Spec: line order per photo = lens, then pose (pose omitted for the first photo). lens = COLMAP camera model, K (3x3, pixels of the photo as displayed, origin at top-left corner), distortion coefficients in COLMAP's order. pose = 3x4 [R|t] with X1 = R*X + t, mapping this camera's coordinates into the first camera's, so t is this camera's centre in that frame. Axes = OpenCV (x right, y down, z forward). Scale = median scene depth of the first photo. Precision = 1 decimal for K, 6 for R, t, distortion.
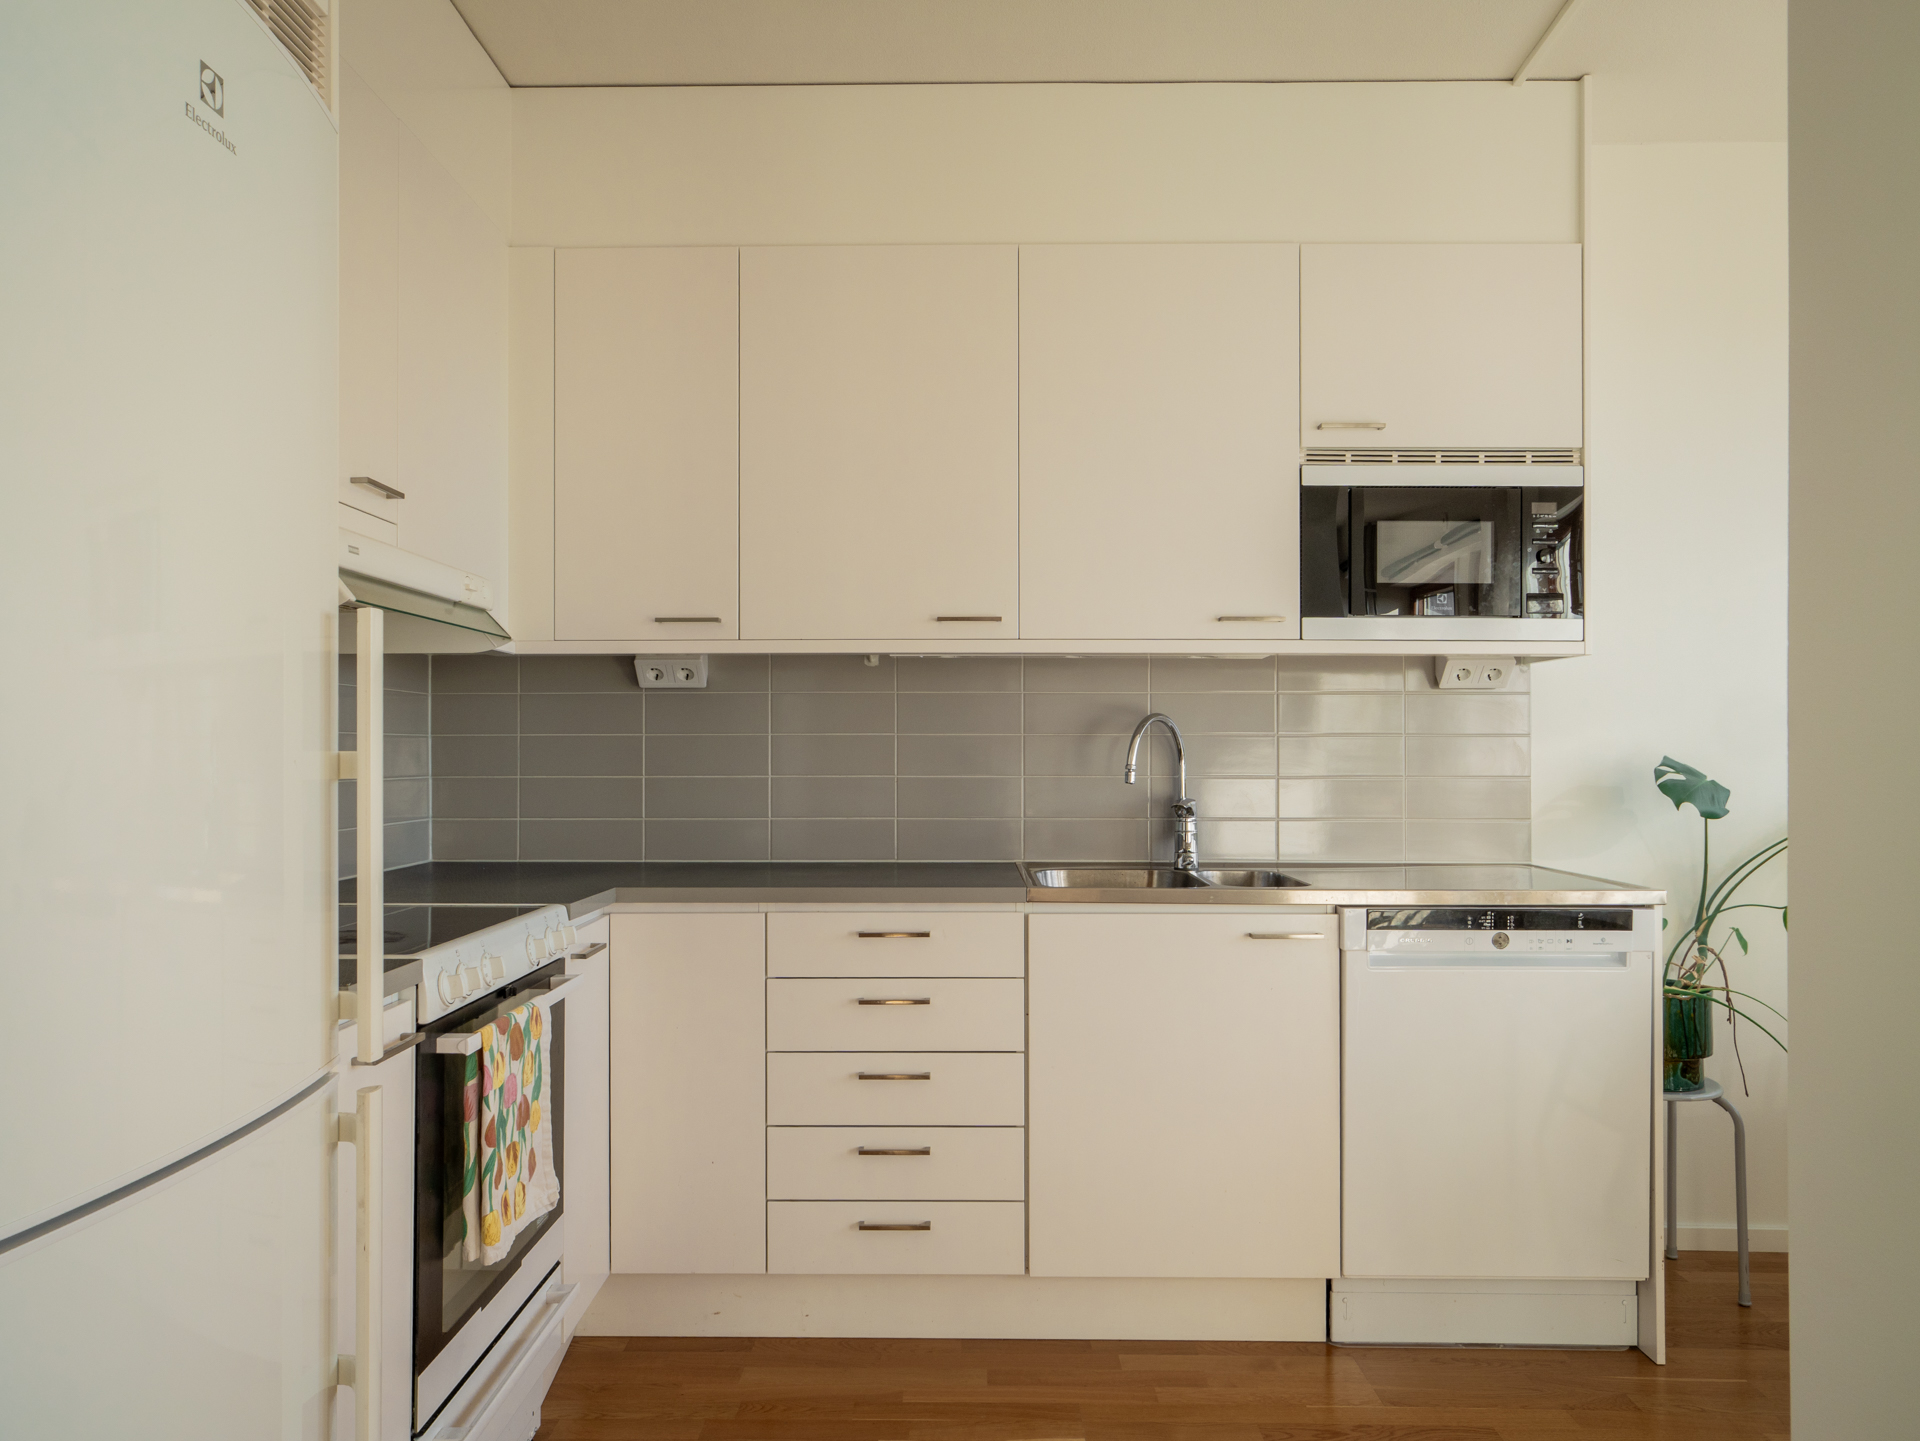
lens RADIAL K [[1336.1, 0, 942.2], [0, 1336.1, 730.8], [0, 0, 1]] dist [-0.001560, 0.004060]
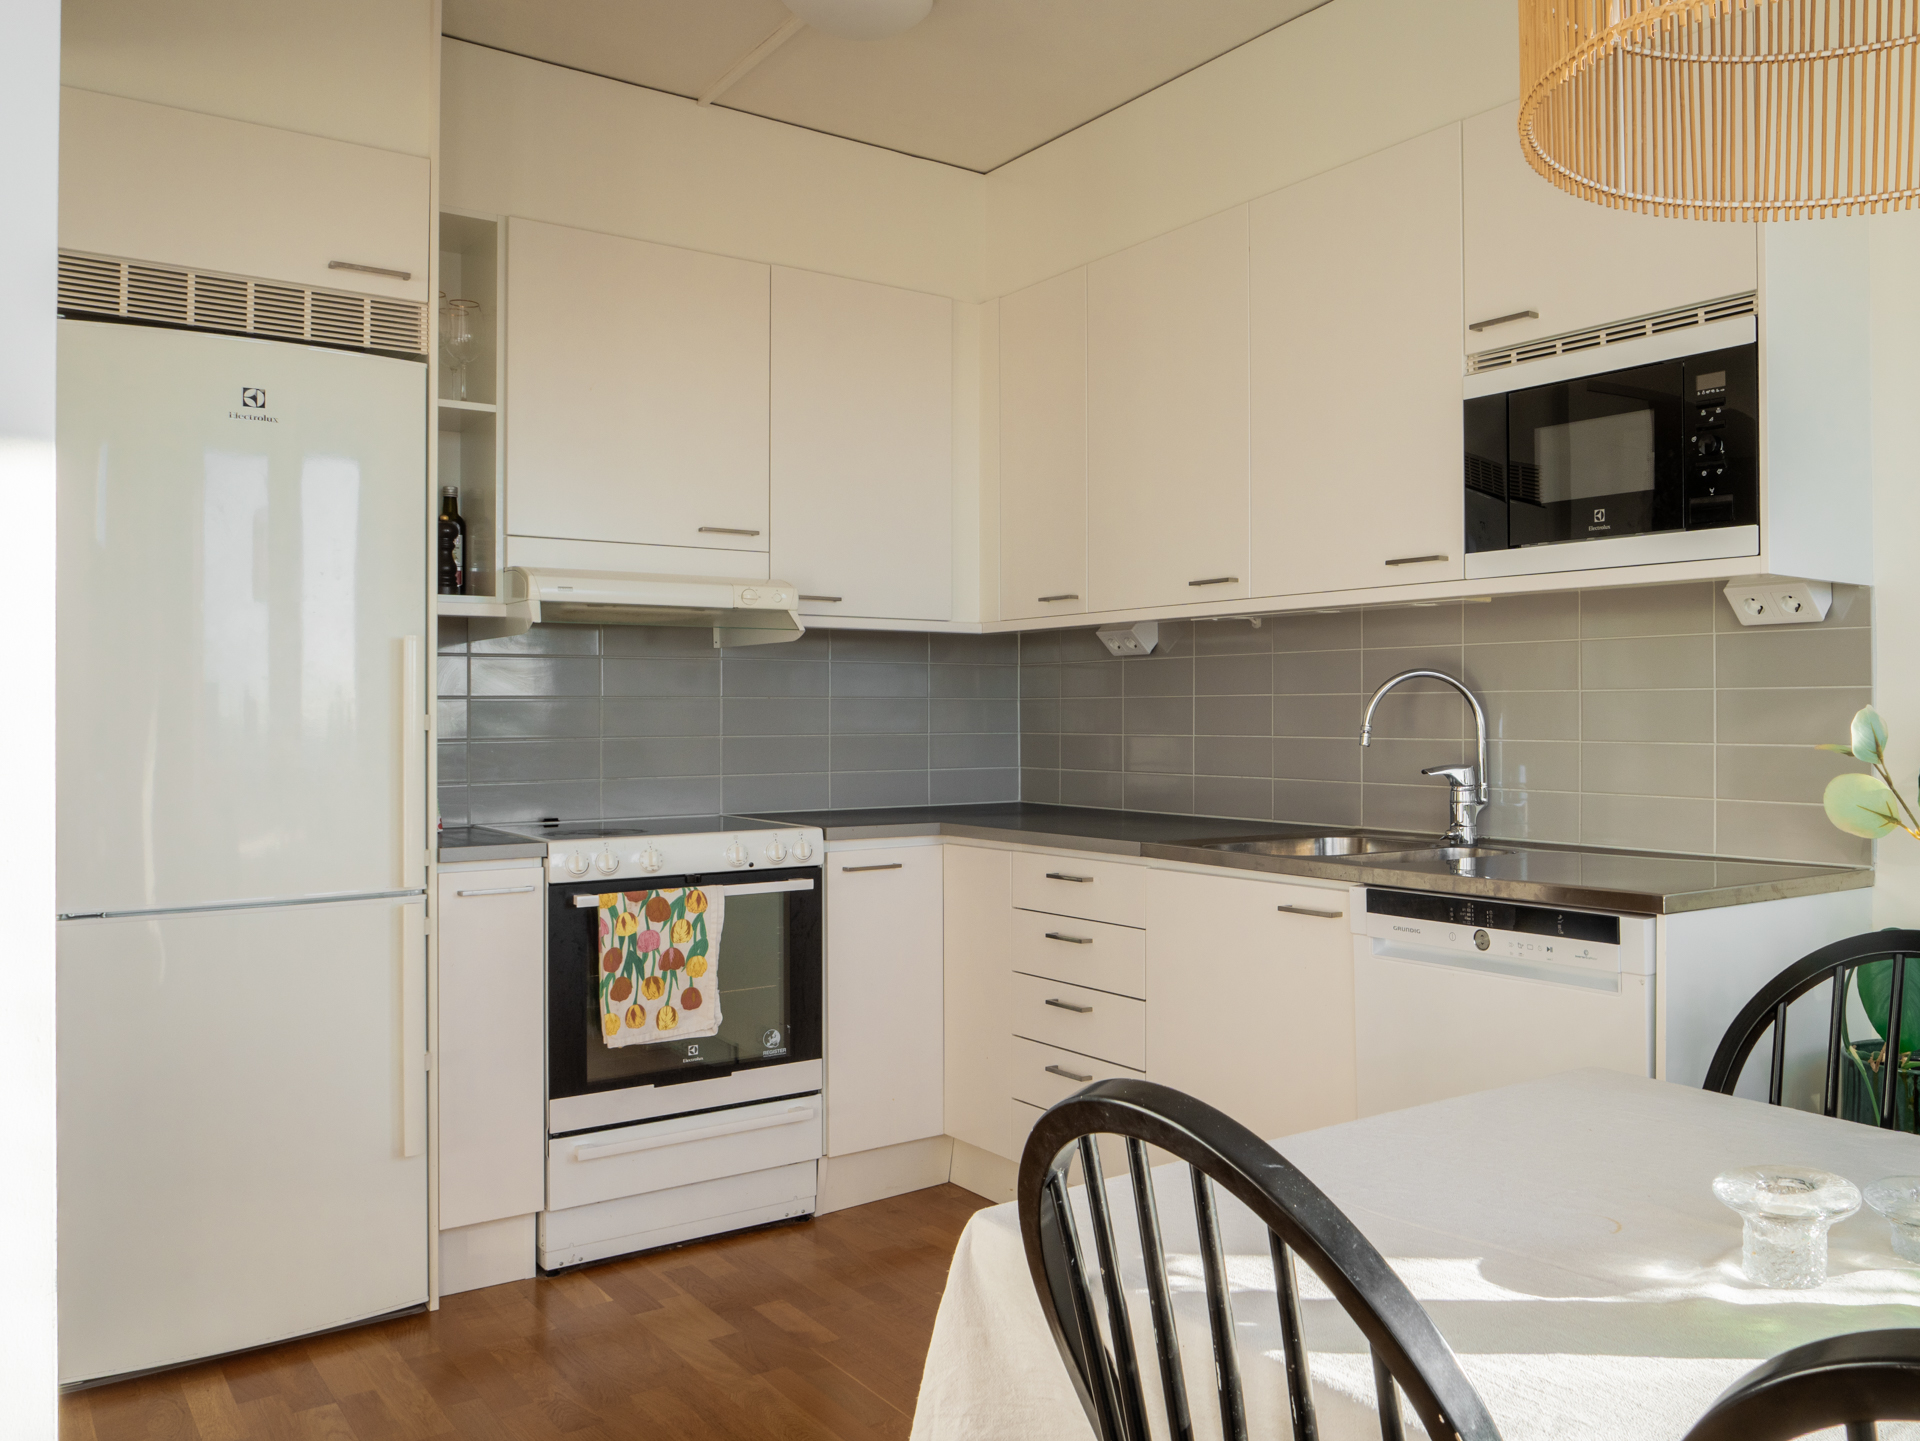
lens RADIAL K [[1581.7, 0, 1206.0], [0, 1581.7, 686.9], [0, 0, 1]] dist [-0.002980, 0.004545]
pose [[0.647689, -0.017274, -0.761709, 0.940178], [0.015418, 0.999835, -0.009565, 0.007534], [0.761749, -0.005549, 0.647849, 0.217250]]
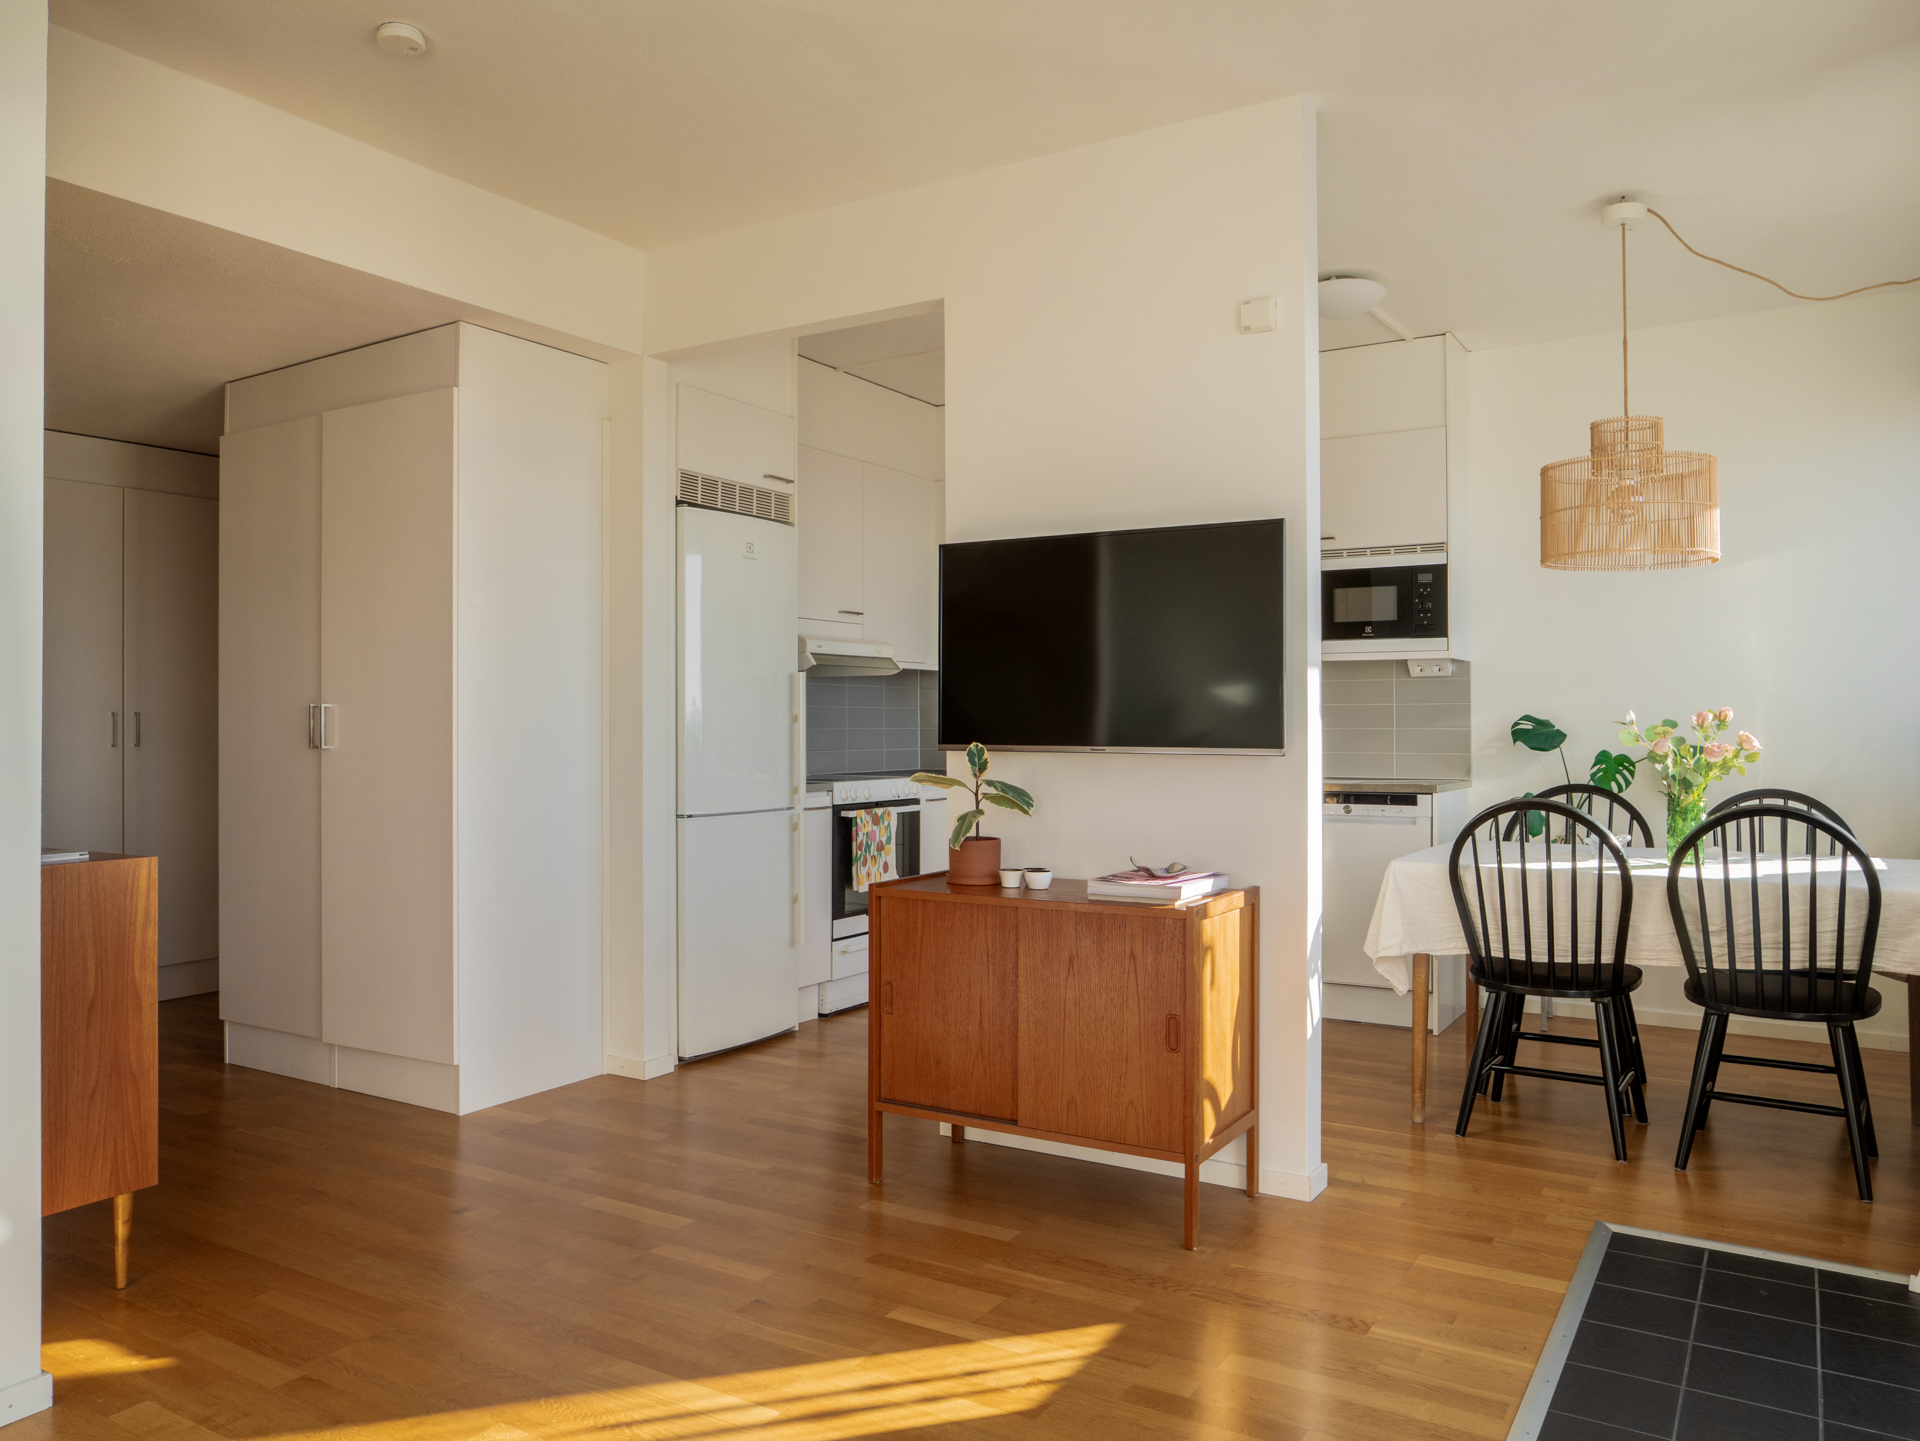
lens RADIAL K [[1398.4, 0, 948.6], [0, 1398.4, 698.8], [0, 0, 1]] dist [-0.014993, 0.008121]
pose [[0.857806, -0.014008, -0.513782, 0.866019], [0.010424, 0.999897, -0.009858, 0.008695], [0.513867, 0.003101, 0.857864, -0.936810]]
